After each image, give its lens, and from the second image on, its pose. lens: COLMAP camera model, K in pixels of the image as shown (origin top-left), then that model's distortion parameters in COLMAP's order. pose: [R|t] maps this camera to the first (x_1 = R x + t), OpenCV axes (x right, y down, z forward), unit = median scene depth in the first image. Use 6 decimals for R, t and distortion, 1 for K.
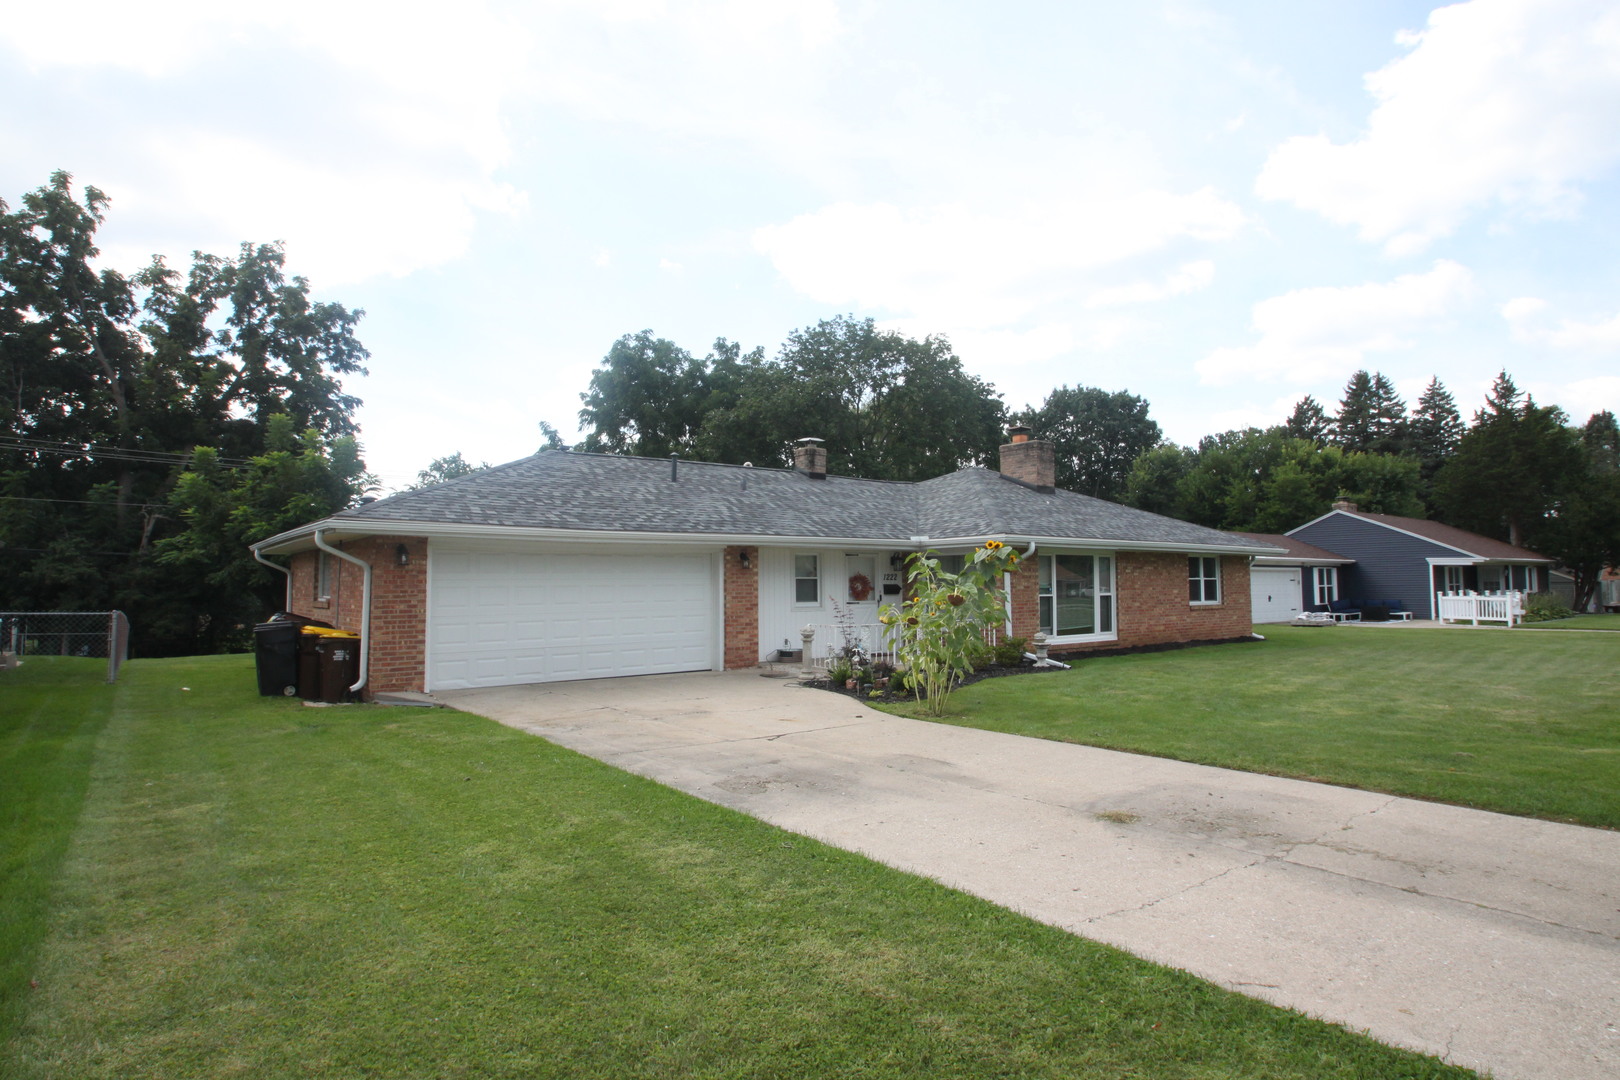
lens RADIAL K [[868.6, 0, 810.0], [0, 868.6, 540.0], [0, 0, 1]] dist [-0.001028, -0.019029]
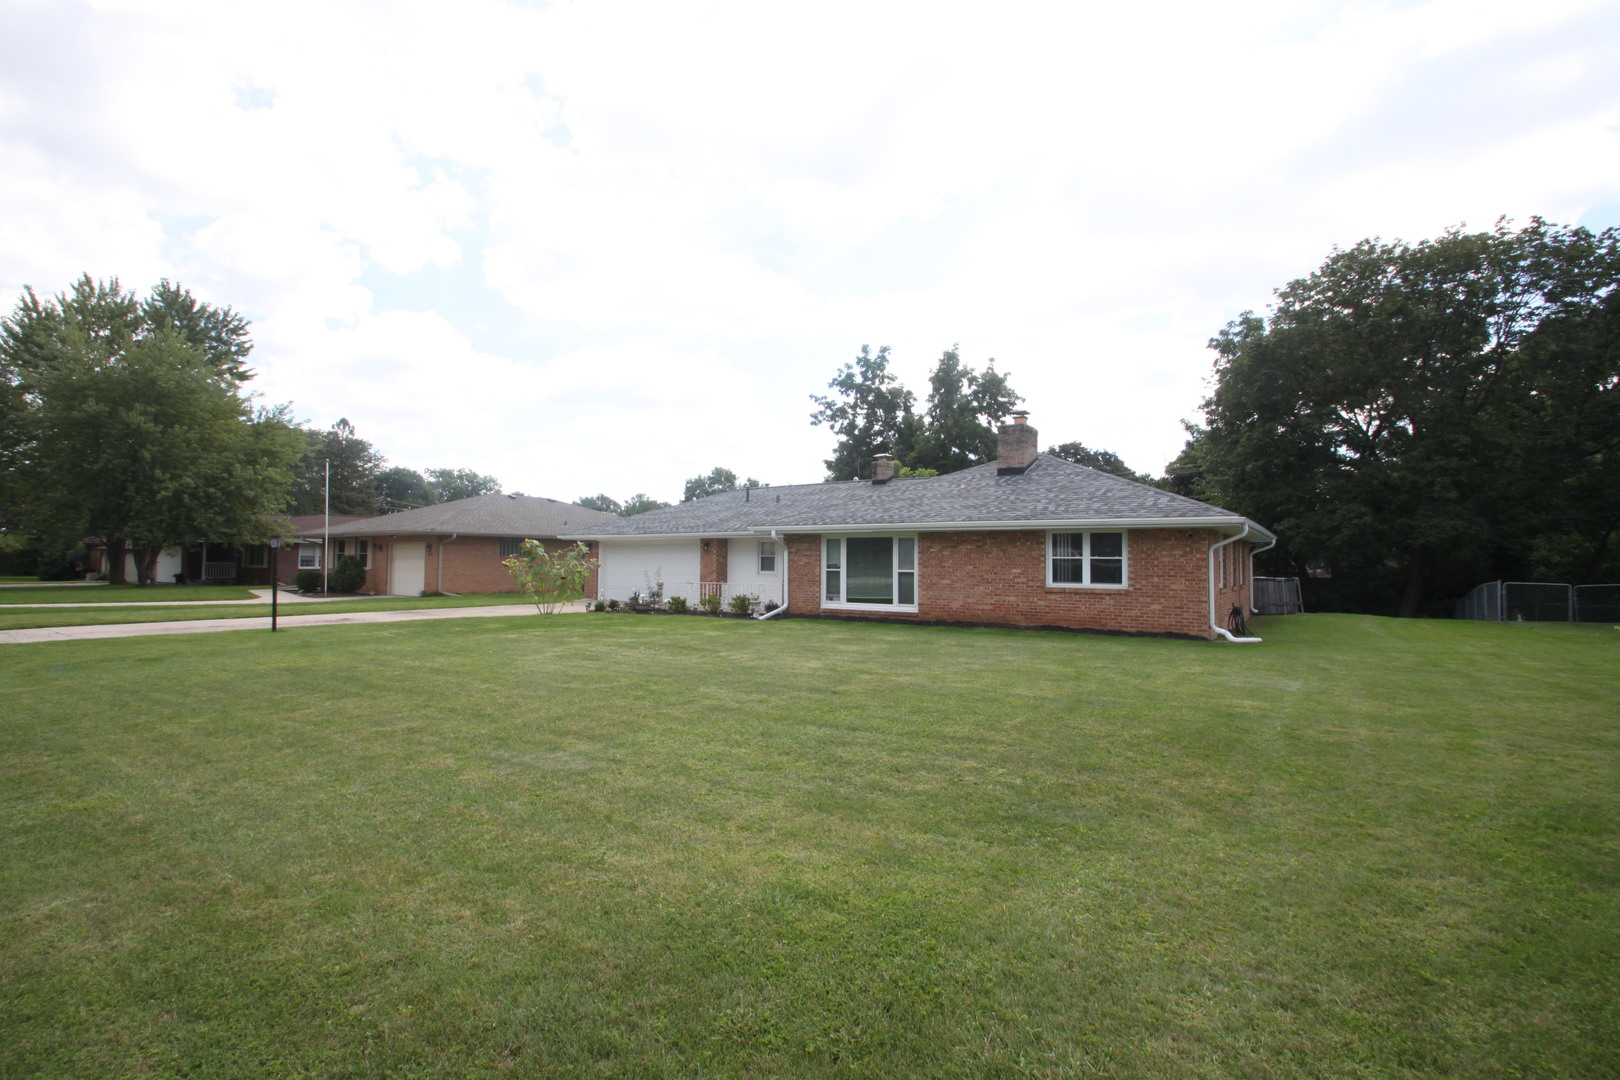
lens RADIAL K [[772.9, 0, 820.4], [0, 772.9, 541.4], [0, 0, 1]] dist [0.022042, -0.020289]
pose [[0.323526, -0.017746, -0.946053, 0.856510], [0.039086, 0.999221, -0.005377, 0.017251], [0.945412, -0.035237, 0.323968, 0.389598]]
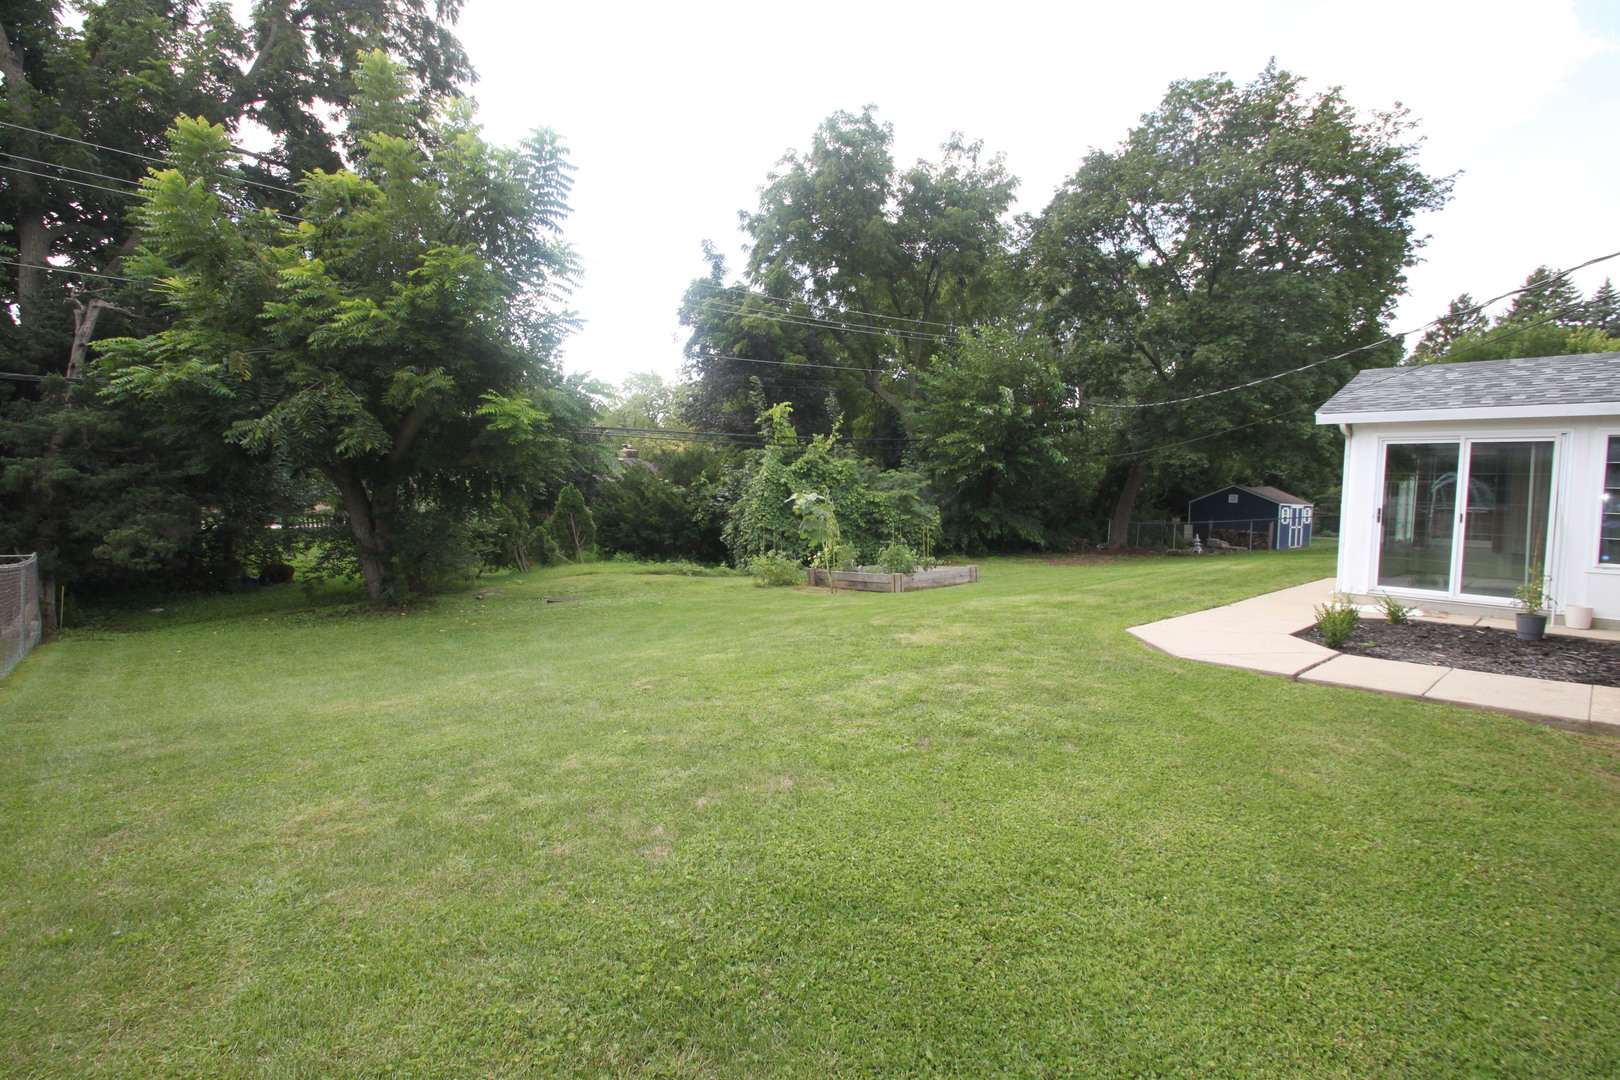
lens RADIAL K [[772.9, 0, 820.4], [0, 772.9, 541.4], [0, 0, 1]] dist [0.022042, -0.020289]
pose [[0.997389, 0.026874, 0.067031, -0.439234], [-0.035126, 0.991517, 0.125139, 0.039295], [-0.063100, -0.127167, 0.989872, 0.607764]]
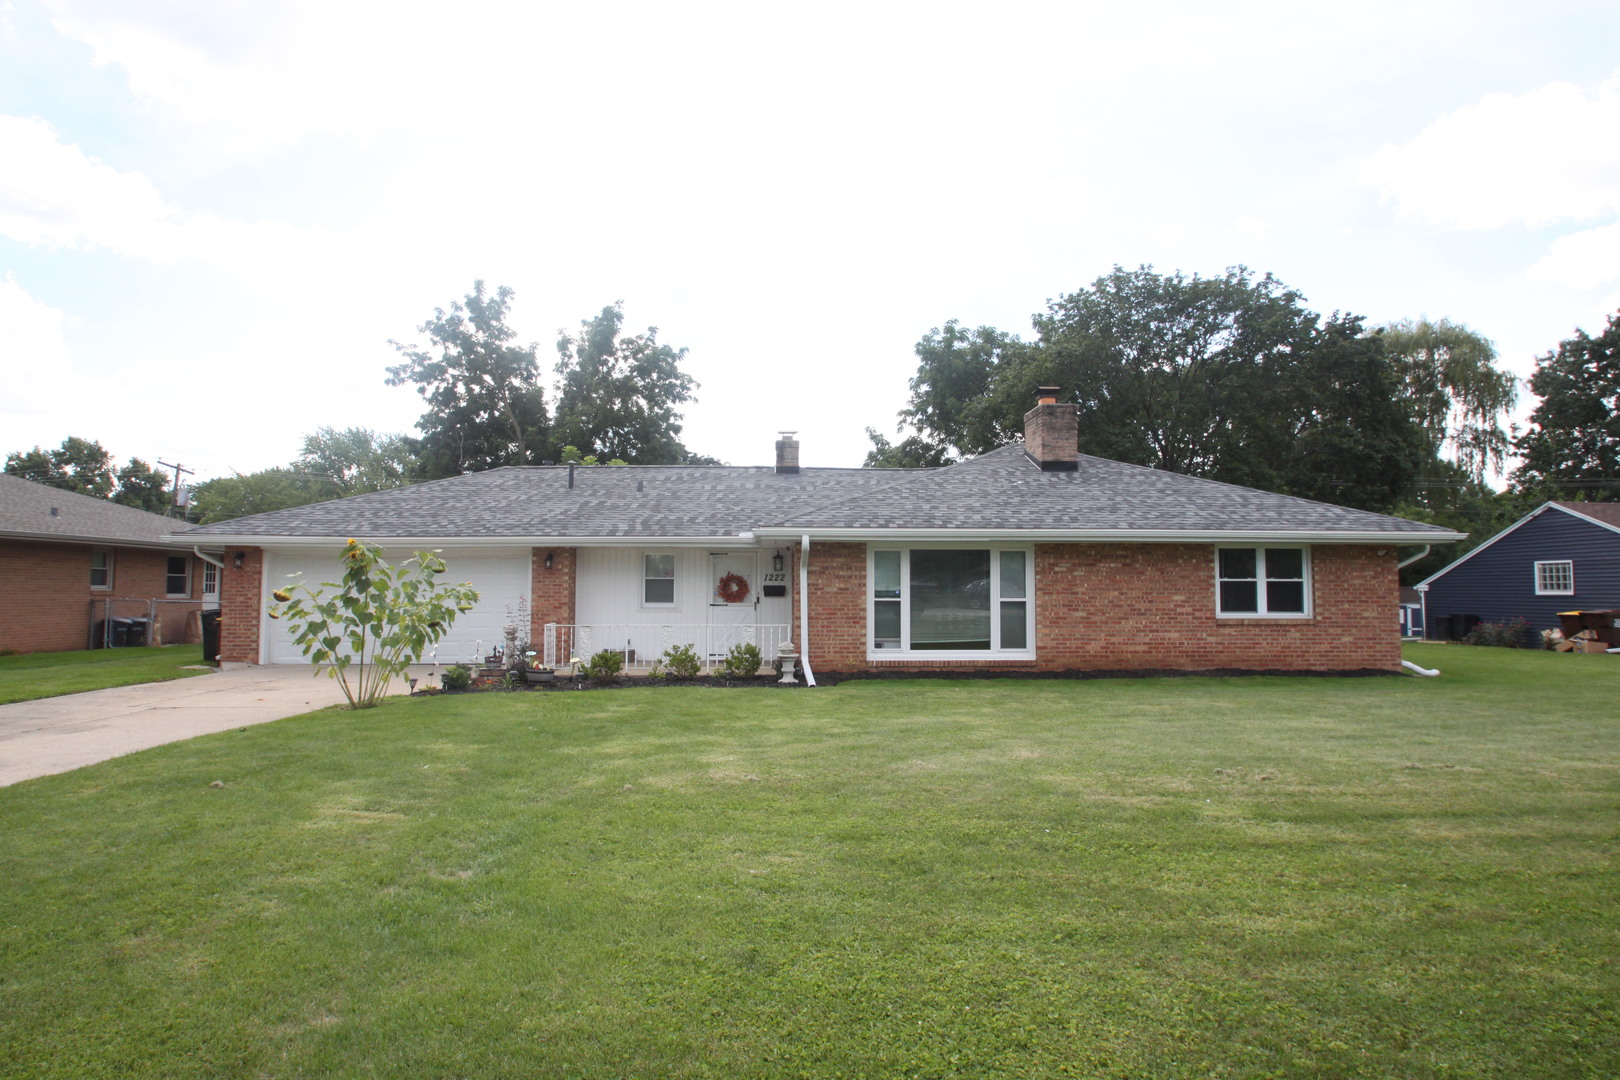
lens RADIAL K [[910.7, 0, 810.0], [0, 910.7, 540.0], [0, 0, 1]] dist [-0.014982, 0.000443]
pose [[0.808403, -0.025152, -0.588092, 0.456817], [0.024011, 0.999664, -0.009749, 0.009097], [0.588140, -0.006240, 0.808735, 0.166683]]
